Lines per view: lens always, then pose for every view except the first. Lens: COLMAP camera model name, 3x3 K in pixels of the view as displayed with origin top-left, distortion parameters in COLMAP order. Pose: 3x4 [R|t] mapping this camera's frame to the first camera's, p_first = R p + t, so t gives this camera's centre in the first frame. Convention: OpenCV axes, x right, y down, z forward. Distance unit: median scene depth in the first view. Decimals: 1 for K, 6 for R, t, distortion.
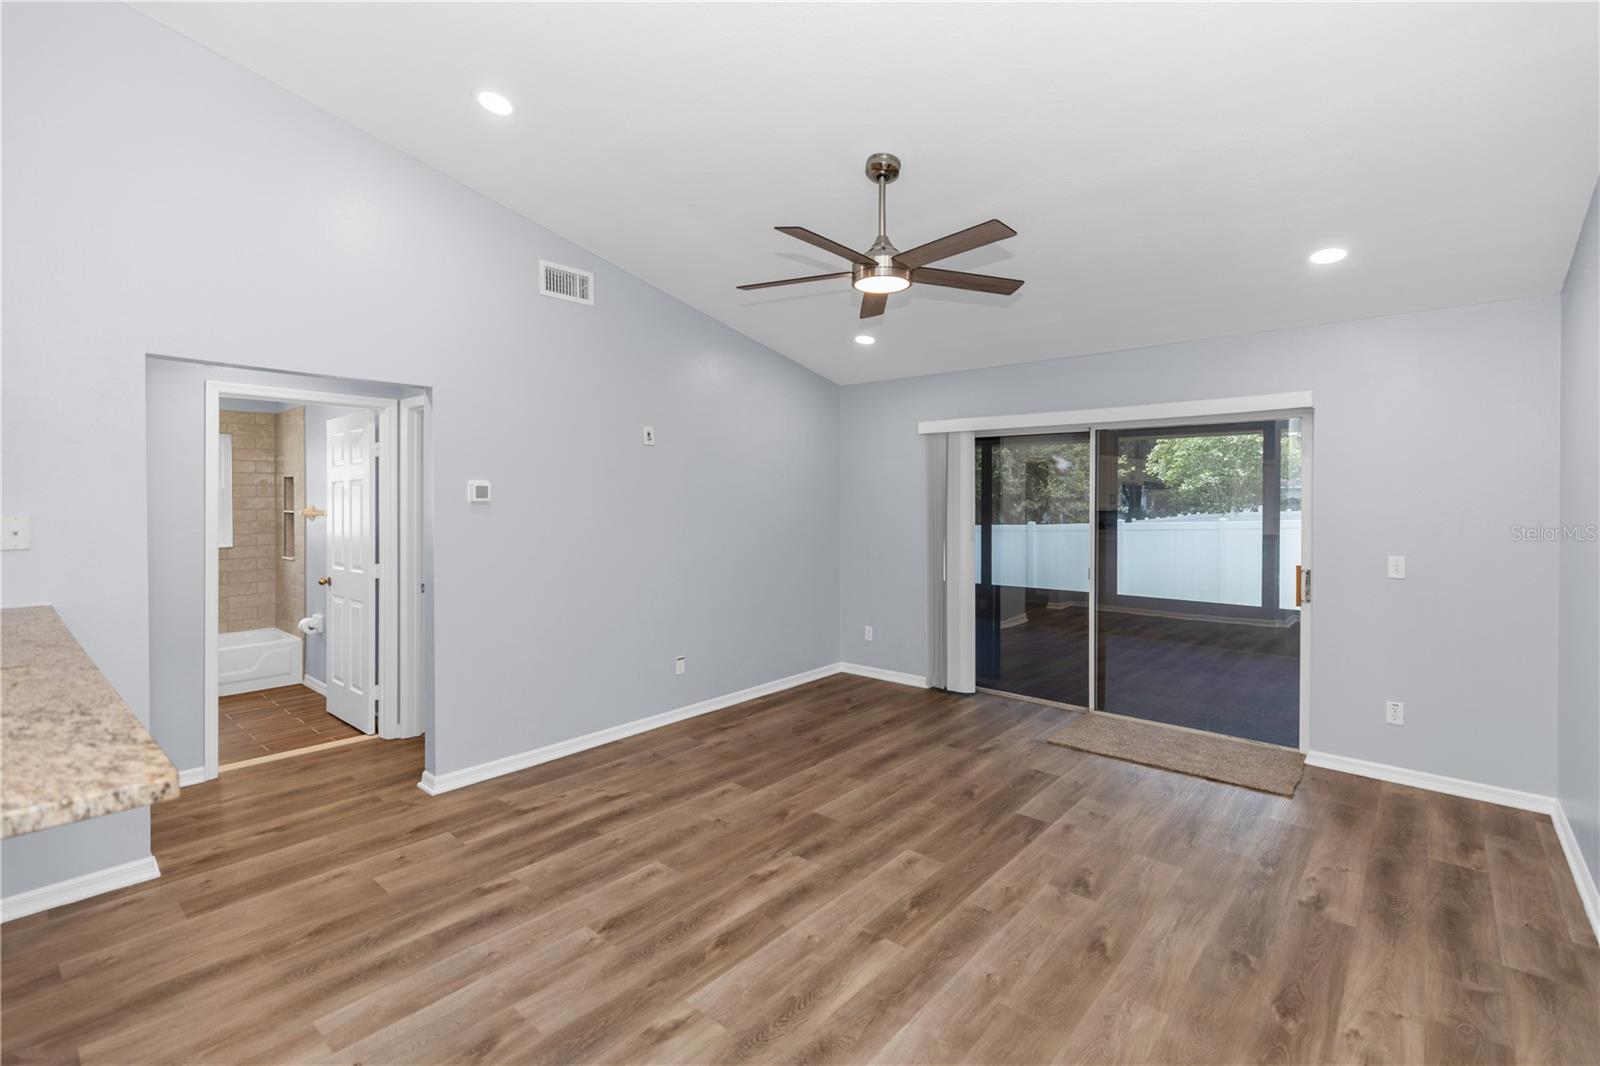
lens RADIAL K [[731.7, 0, 789.6], [0, 731.7, 499.0], [0, 0, 1]] dist [0.002989, 0.000353]
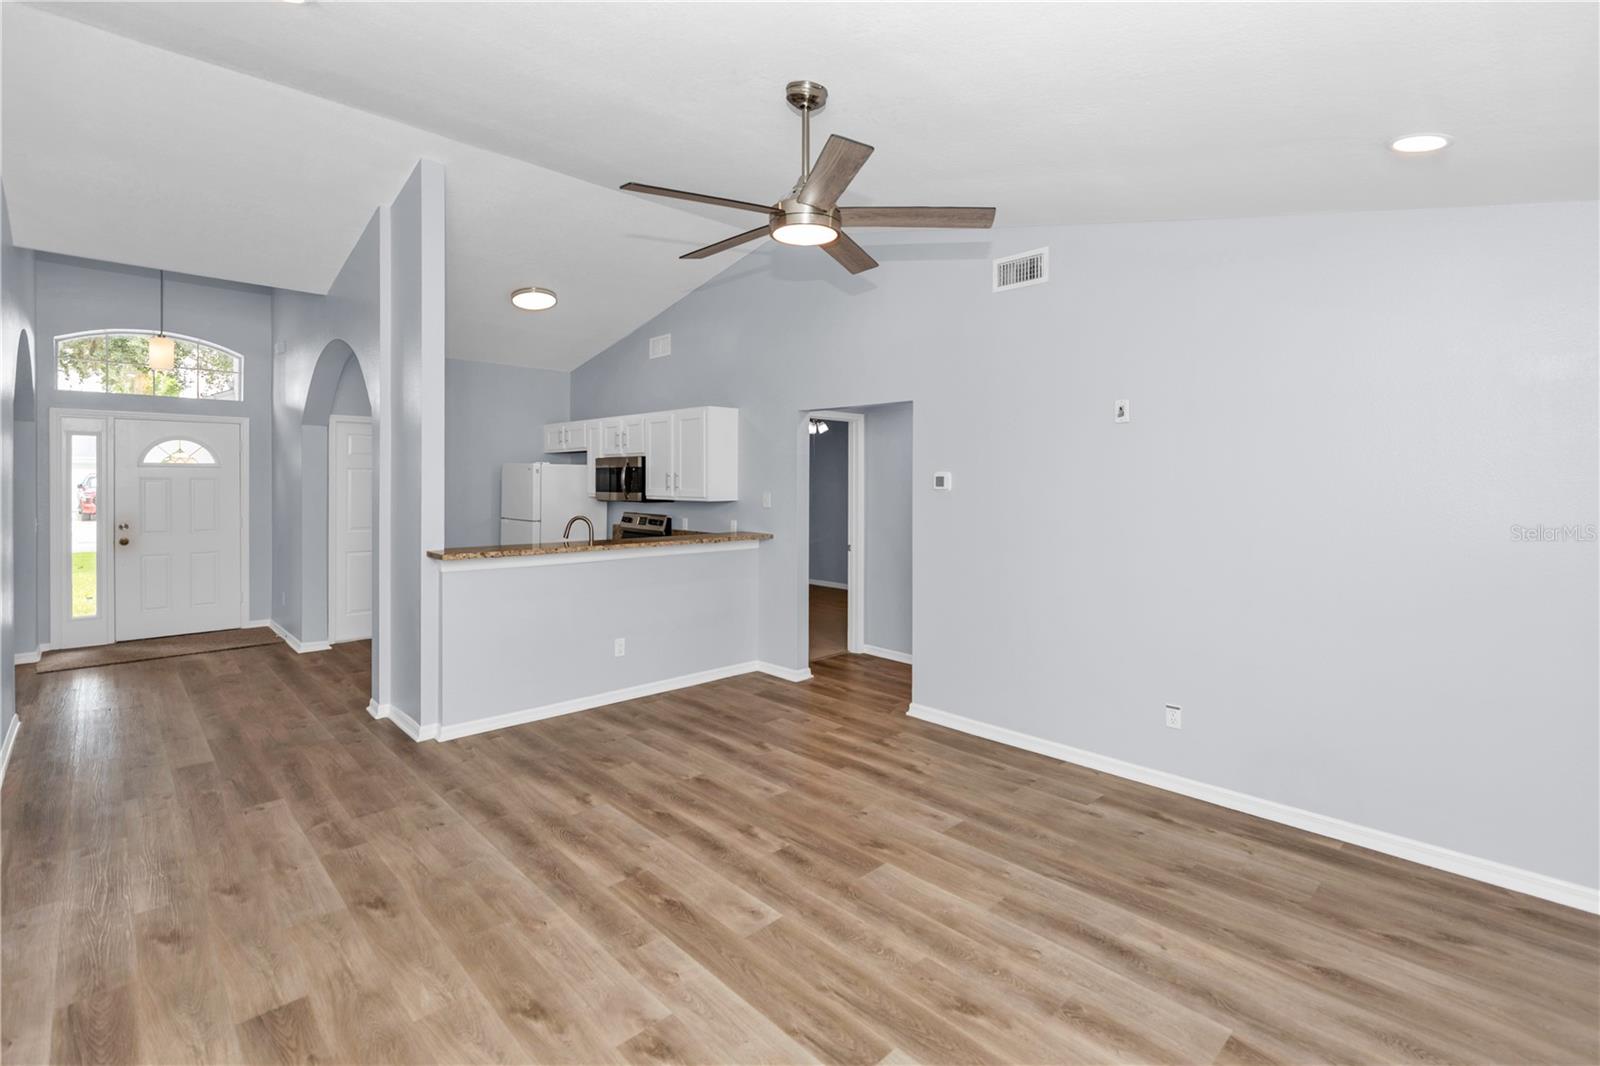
lens RADIAL K [[731.7, 0, 785.4], [0, 731.7, 482.2], [0, 0, 1]] dist [0.002989, 0.000353]
pose [[-0.095017, 0.001669, -0.995474, 0.963133], [-0.006687, 0.999975, 0.002315, -0.010876], [0.995453, 0.006877, -0.095003, 1.057423]]
